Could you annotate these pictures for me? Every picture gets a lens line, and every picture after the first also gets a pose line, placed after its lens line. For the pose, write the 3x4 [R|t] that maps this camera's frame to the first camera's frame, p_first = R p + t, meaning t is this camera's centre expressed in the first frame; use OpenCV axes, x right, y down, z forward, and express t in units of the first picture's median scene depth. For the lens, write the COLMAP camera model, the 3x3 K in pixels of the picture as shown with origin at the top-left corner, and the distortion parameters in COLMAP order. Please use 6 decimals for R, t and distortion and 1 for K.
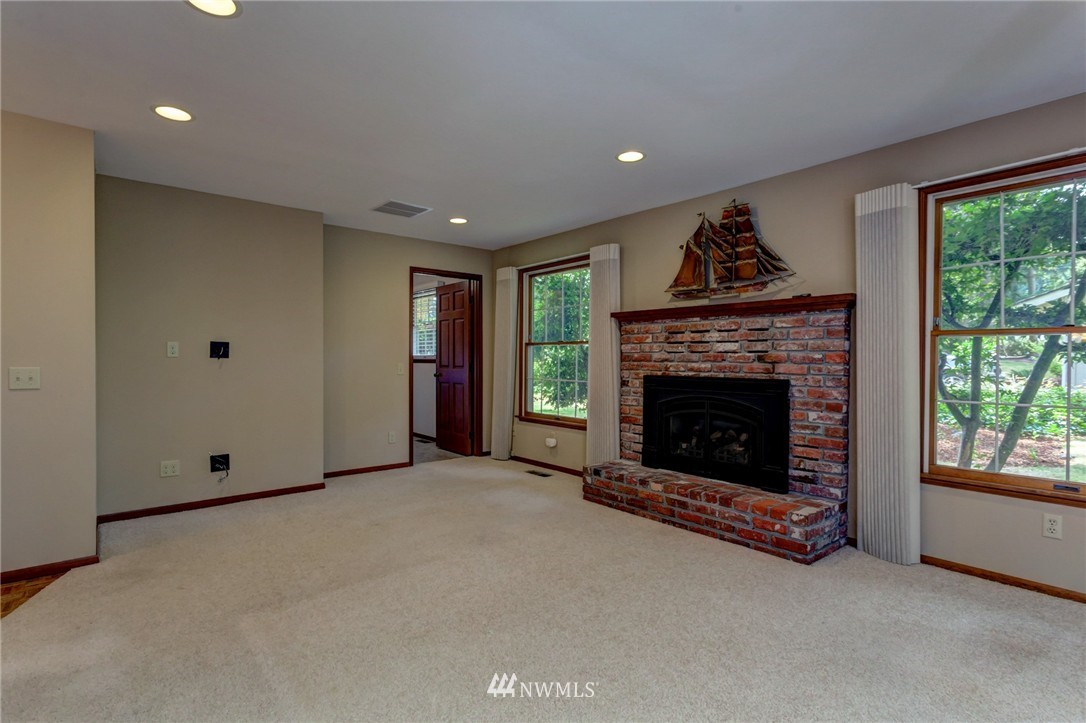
lens RADIAL K [[533.4, 0, 543.0], [0, 533.4, 361.5], [0, 0, 1]] dist [-0.000606, 0.000237]
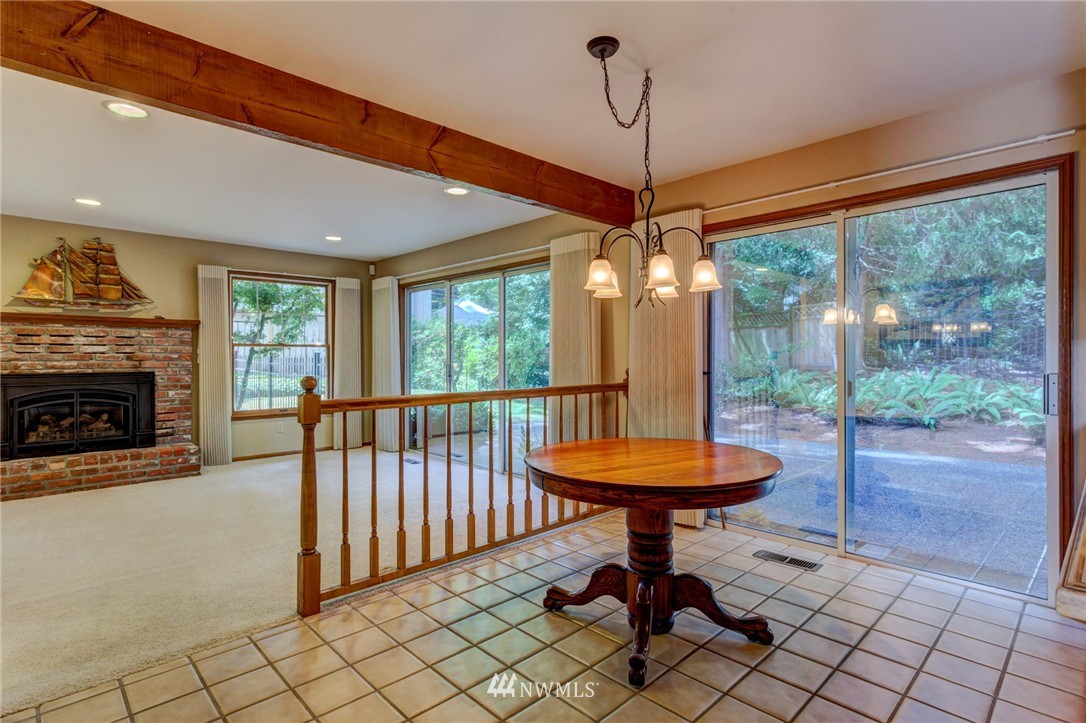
lens RADIAL K [[530.4, 0, 524.7], [0, 530.4, 354.7], [0, 0, 1]] dist [0.003233, 0.001772]
pose [[-0.046660, 0.004234, 0.998902, -1.017458], [0.009742, 0.999945, -0.003783, 0.001787], [-0.998863, 0.009555, -0.046699, 0.011476]]
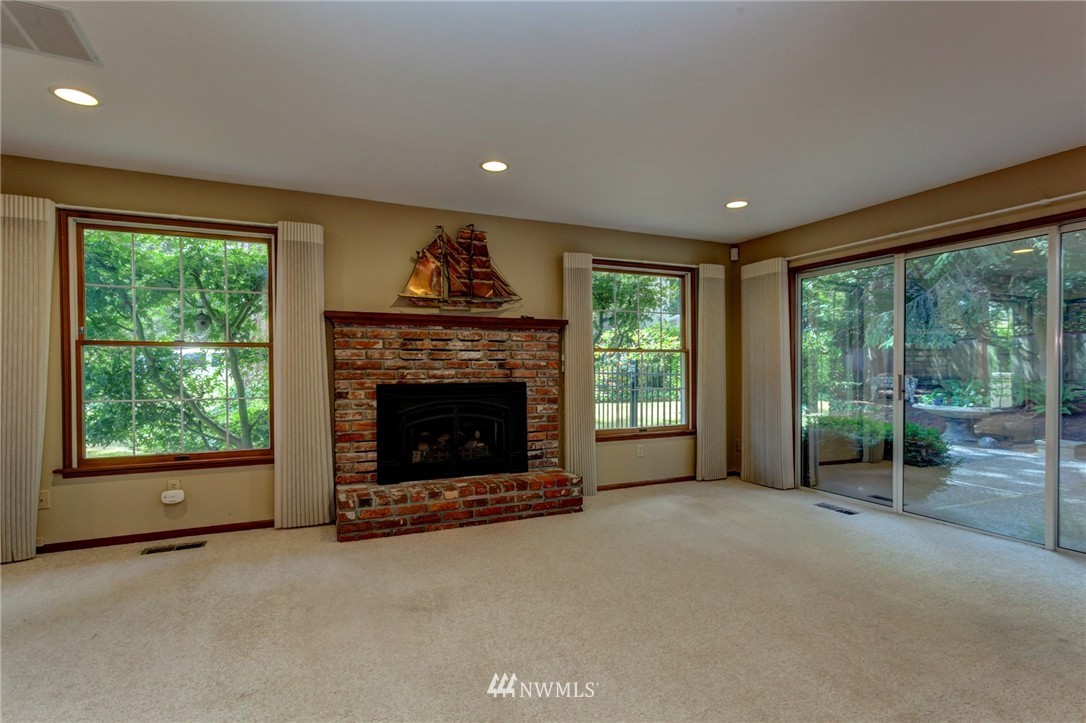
lens RADIAL K [[519.6, 0, 546.7], [0, 519.6, 373.2], [0, 0, 1]] dist [-0.003198, 0.000097]
pose [[0.275439, -0.013741, 0.961220, -0.663191], [0.010583, 0.999881, 0.011261, -0.000502], [-0.961260, 0.007070, 0.275552, 0.556690]]
